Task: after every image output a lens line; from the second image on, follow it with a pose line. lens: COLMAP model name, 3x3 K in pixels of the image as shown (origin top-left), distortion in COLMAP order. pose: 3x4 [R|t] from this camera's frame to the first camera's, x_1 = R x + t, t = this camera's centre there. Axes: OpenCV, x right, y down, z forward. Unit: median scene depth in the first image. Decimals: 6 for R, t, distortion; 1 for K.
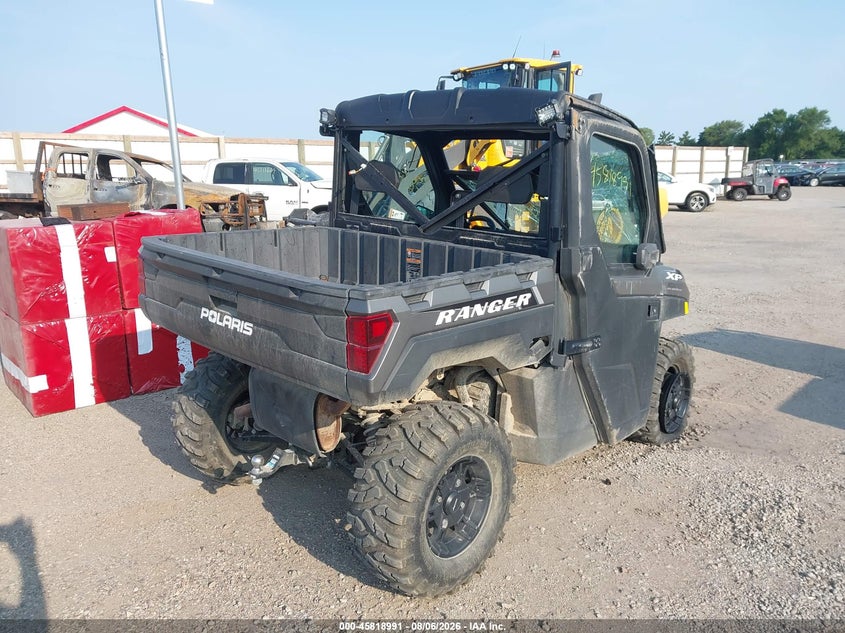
lens RADIAL K [[637.3, 0, 428.7], [0, 637.3, 314.6], [0, 0, 1]] dist [0.113113, -0.195850]
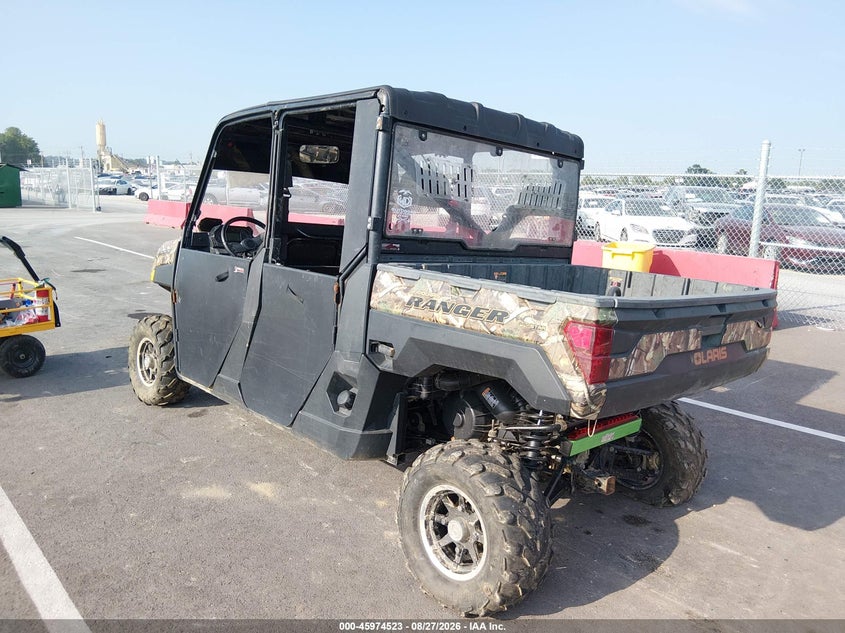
lens RADIAL K [[637.3, 0, 428.7], [0, 637.3, 314.6], [0, 0, 1]] dist [0.113113, -0.195850]
pose [[0.072525, -0.184995, 0.980060, -1.321481], [0.155997, 0.972658, 0.172054, -0.294823], [-0.985091, 0.140408, 0.099401, 1.315837]]
